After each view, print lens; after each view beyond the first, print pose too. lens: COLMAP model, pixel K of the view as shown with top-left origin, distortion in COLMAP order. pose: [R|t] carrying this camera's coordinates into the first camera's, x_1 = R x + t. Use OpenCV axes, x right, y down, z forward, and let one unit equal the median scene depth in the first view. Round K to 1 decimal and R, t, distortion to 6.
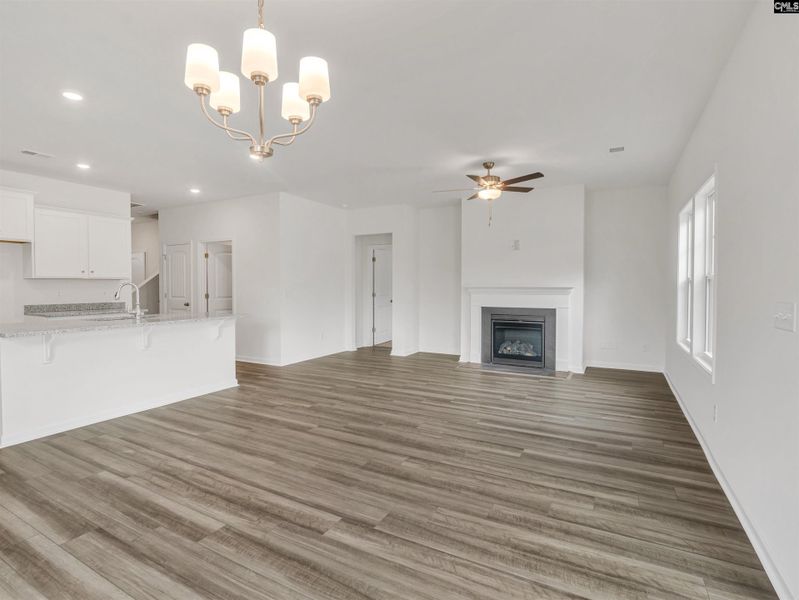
lens RADIAL K [[409.6, 0, 378.9], [0, 409.6, 292.8], [0, 0, 1]] dist [-0.000648, -0.001049]
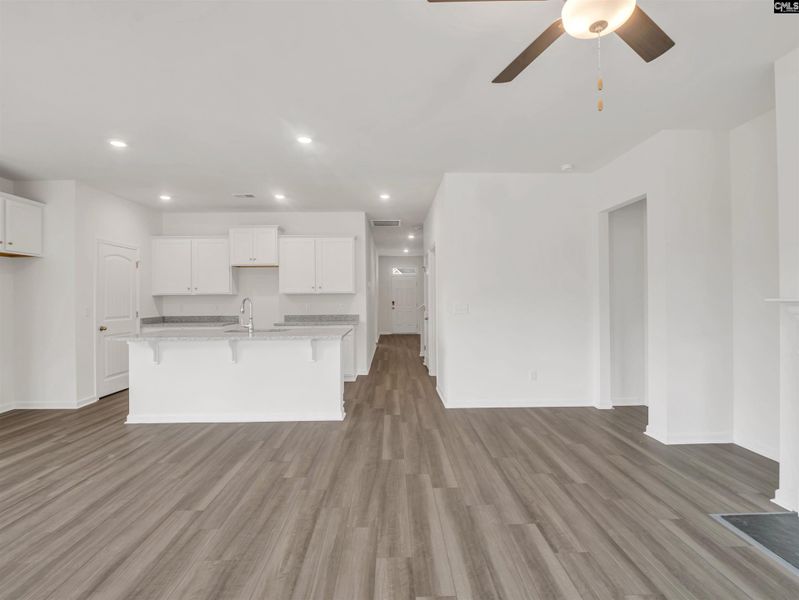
lens RADIAL K [[410.0, 0, 403.8], [0, 410.0, 298.6], [0, 0, 1]] dist [0.001668, -0.013798]
pose [[0.517510, -0.003801, -0.855669, 0.529076], [-0.004965, 0.999960, -0.007444, -0.017615], [0.855663, 0.008101, 0.517471, 0.824194]]
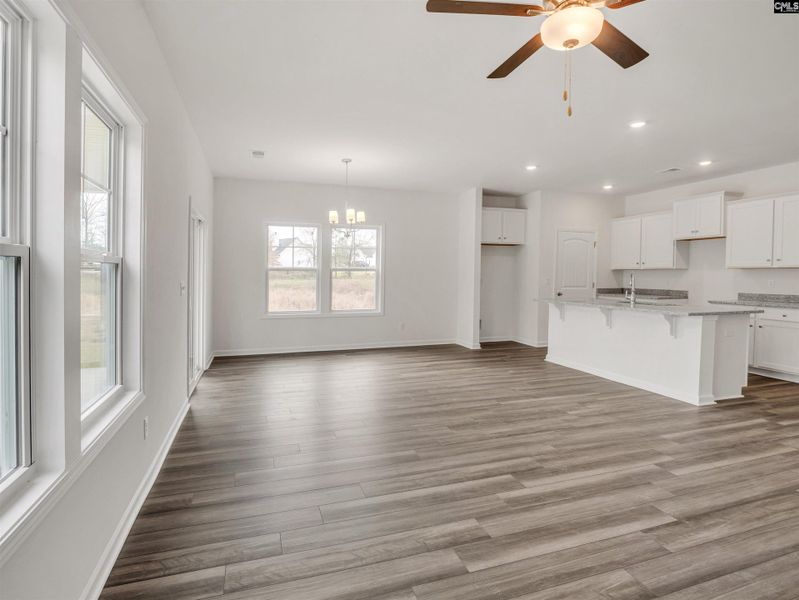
lens RADIAL K [[409.6, 0, 378.9], [0, 409.6, 292.8], [0, 0, 1]] dist [-0.000648, -0.001049]
pose [[-0.682825, 0.033838, -0.729798, 0.757724], [-0.012617, 0.998232, 0.058090, -0.026370], [0.730473, 0.048873, -0.681191, 1.312671]]
